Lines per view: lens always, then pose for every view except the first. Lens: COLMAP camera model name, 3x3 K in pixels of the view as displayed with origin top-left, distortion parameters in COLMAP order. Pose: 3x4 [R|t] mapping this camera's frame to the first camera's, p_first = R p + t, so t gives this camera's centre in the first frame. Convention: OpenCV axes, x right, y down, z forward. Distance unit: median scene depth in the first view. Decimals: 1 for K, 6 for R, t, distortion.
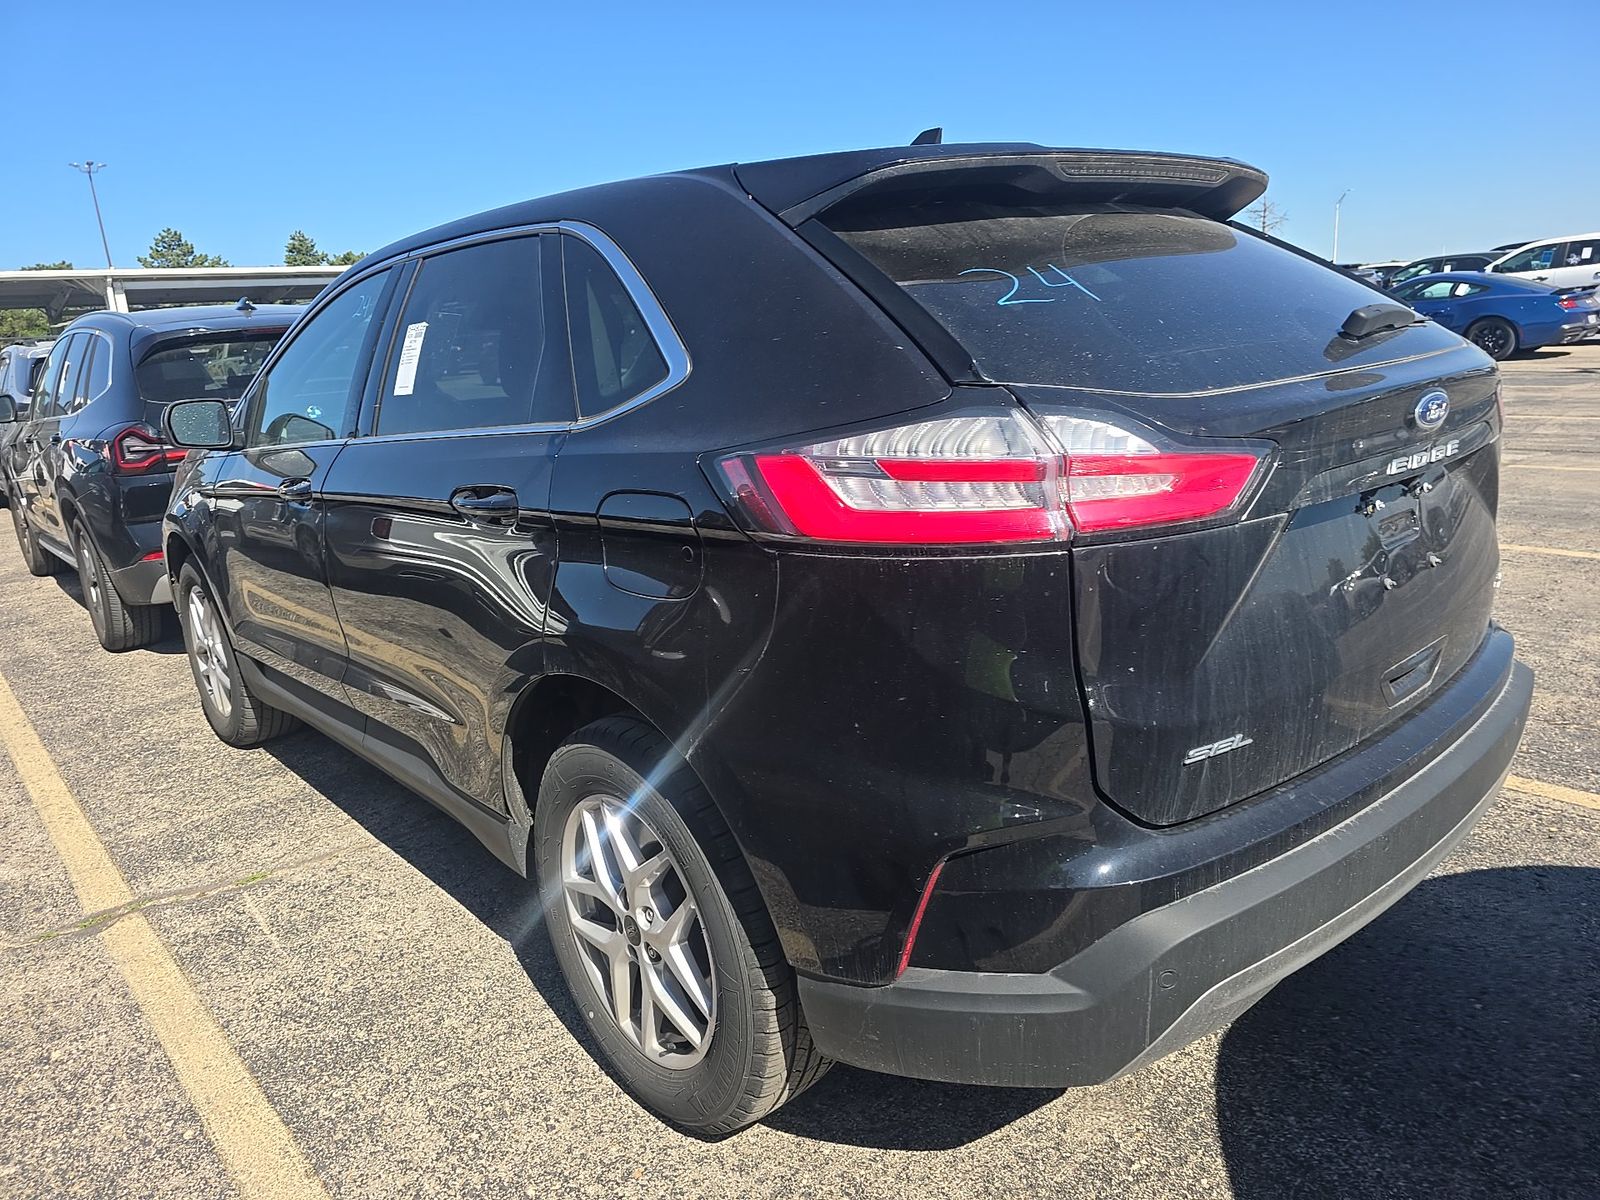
lens RADIAL K [[1084.3, 0, 798.9], [0, 1084.3, 593.8], [0, 0, 1]] dist [-0.001770, -0.000228]
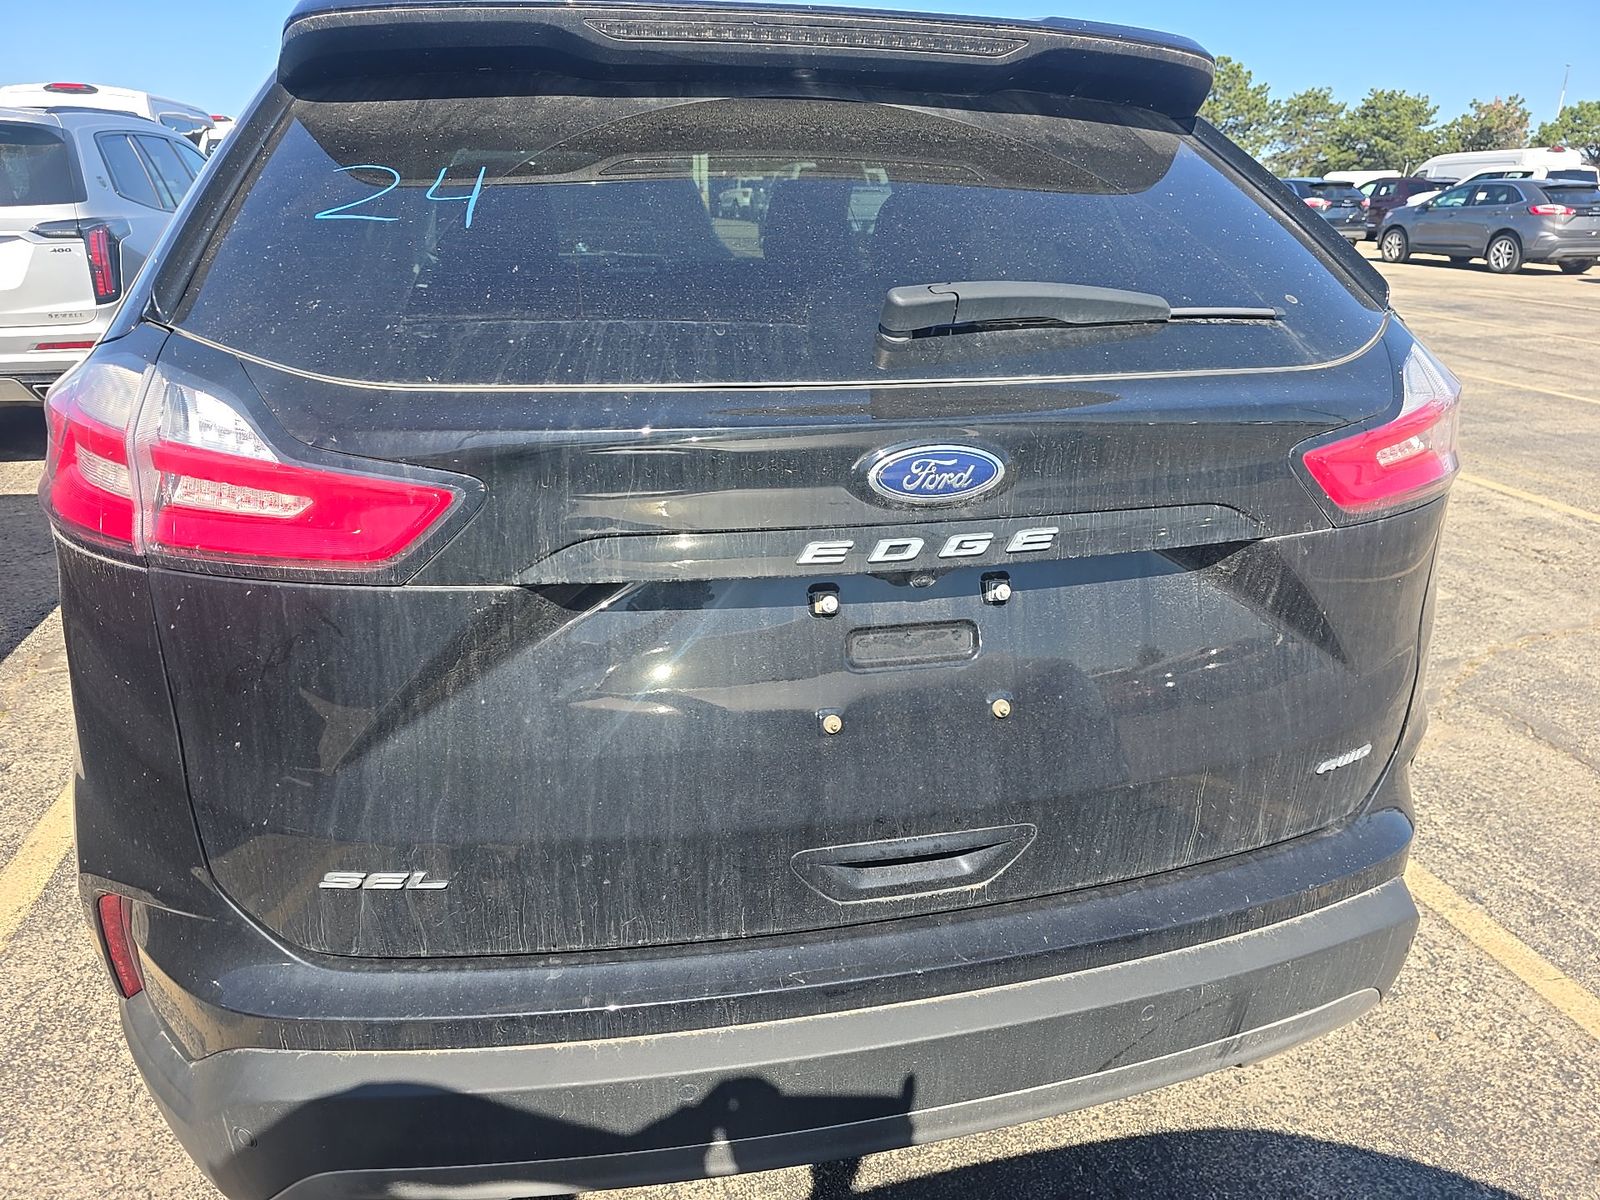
lens RADIAL K [[1084.3, 0, 803.5], [0, 1084.3, 608.6], [0, 0, 1]] dist [-0.001770, -0.000228]
pose [[0.902670, 0.244609, -0.354052, 0.845533], [-0.200317, 0.967009, 0.157373, -0.200828], [0.380866, -0.071133, 0.921890, 0.452190]]
